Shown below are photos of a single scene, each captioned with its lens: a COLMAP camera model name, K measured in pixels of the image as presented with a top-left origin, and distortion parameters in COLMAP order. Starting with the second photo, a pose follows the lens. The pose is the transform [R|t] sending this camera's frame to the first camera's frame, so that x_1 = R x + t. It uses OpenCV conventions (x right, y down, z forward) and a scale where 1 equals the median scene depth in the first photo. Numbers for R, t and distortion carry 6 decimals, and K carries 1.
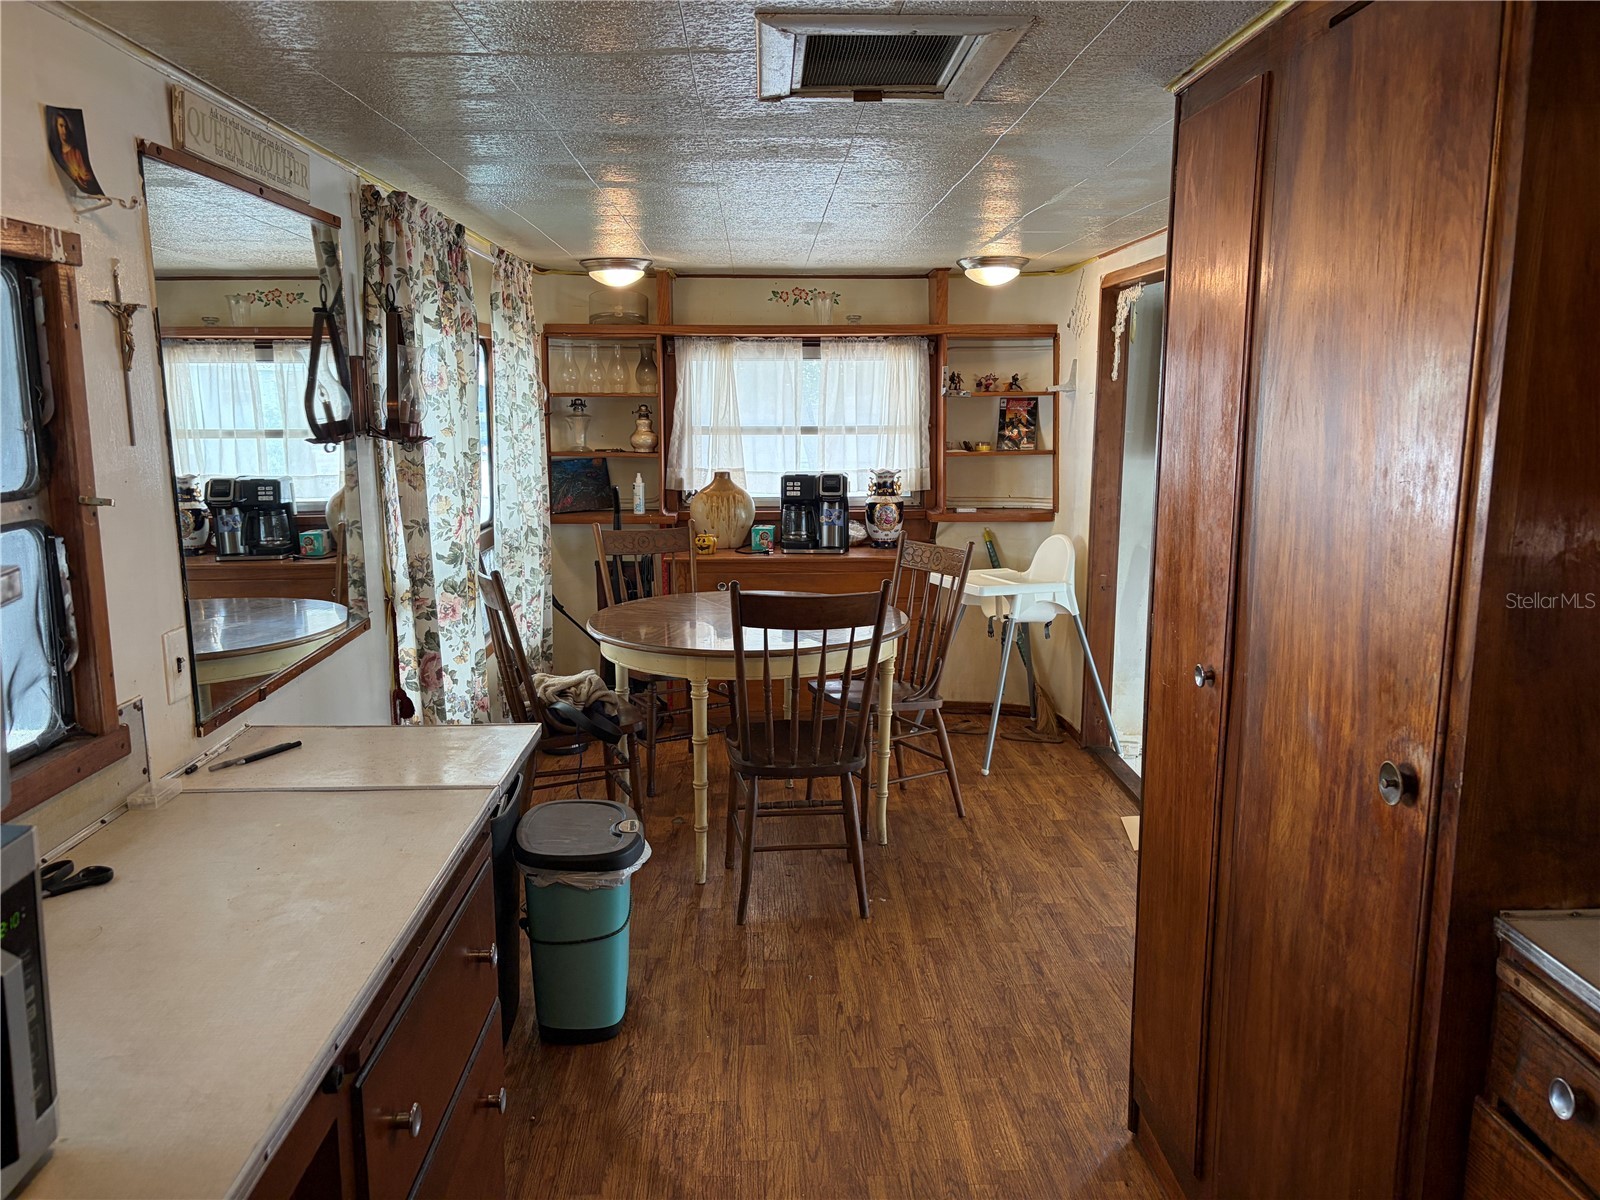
lens RADIAL K [[1220.7, 0, 800.0], [0, 1220.7, 600.0], [0, 0, 1]] dist [0.123199, -0.228044]
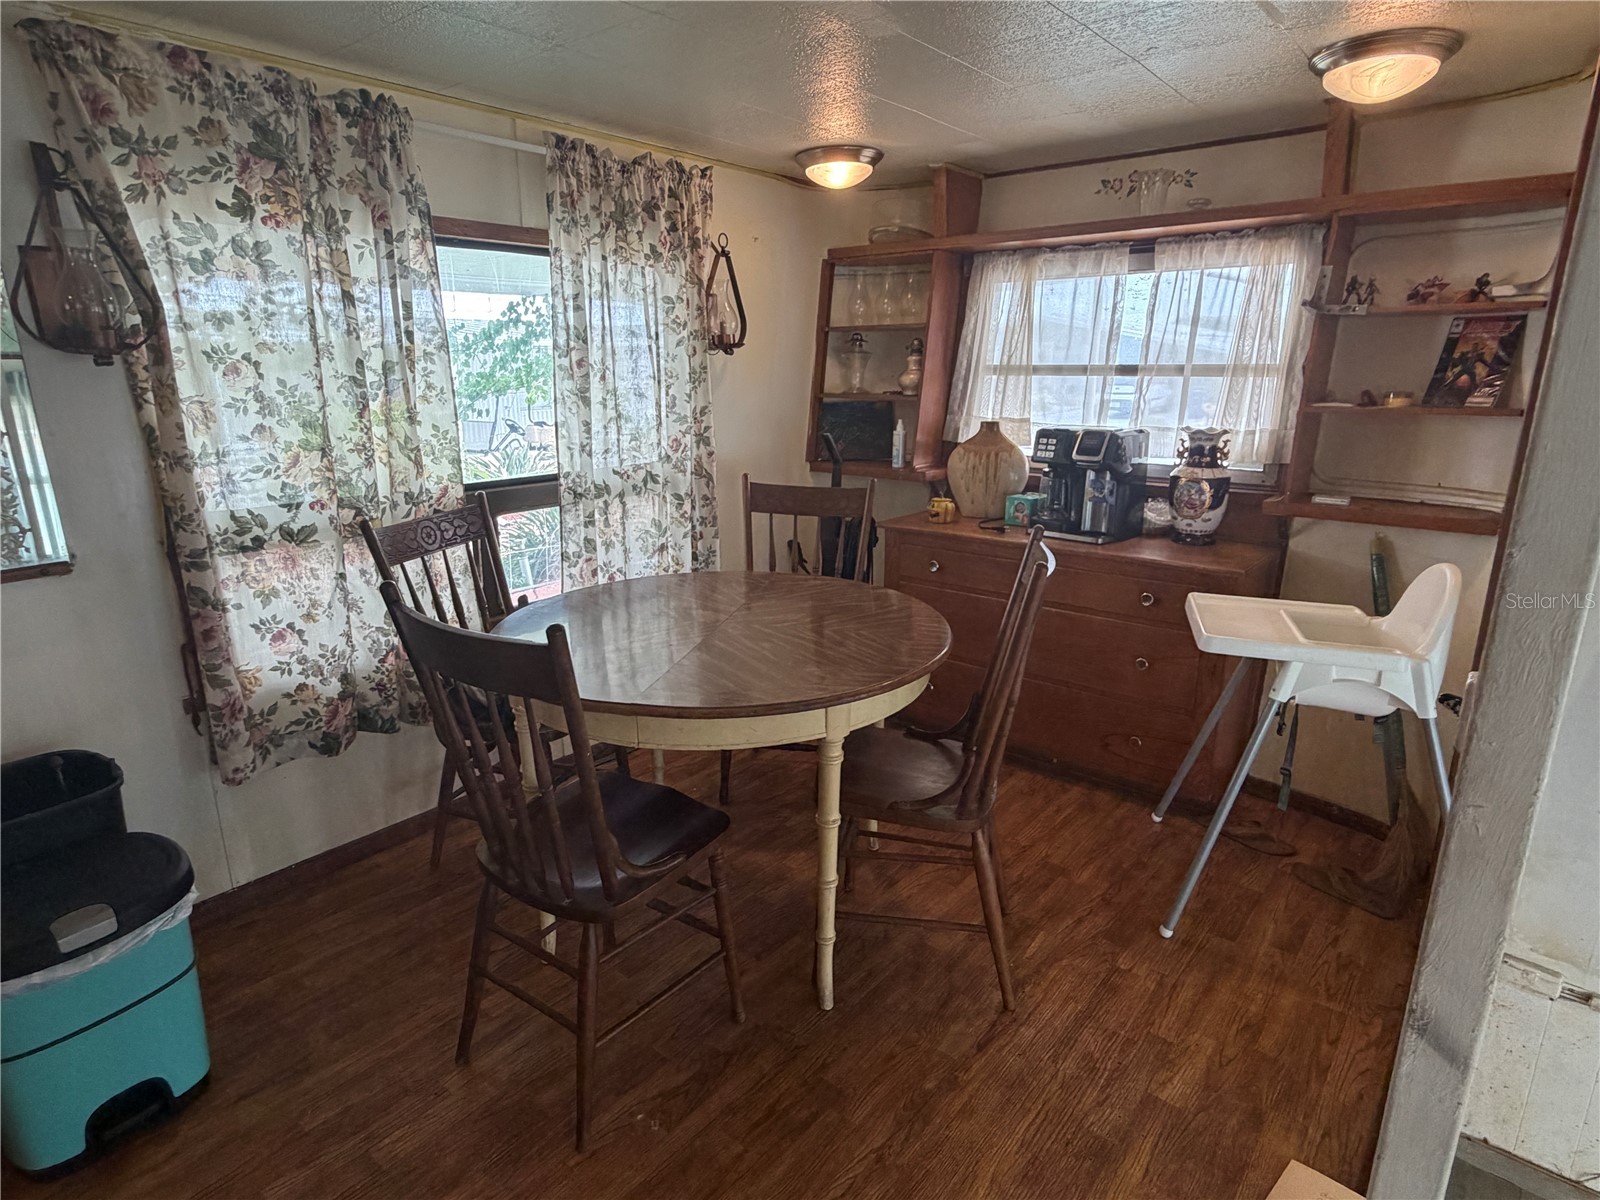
lens RADIAL K [[886.2, 0, 800.0], [0, 886.2, 600.0], [0, 0, 1]] dist [0.000366, 0.000865]
pose [[0.741397, 0.173430, -0.648269, 0.238111], [-0.110862, 0.984408, 0.136568, -0.055002], [0.661846, -0.029383, 0.749064, 0.477902]]
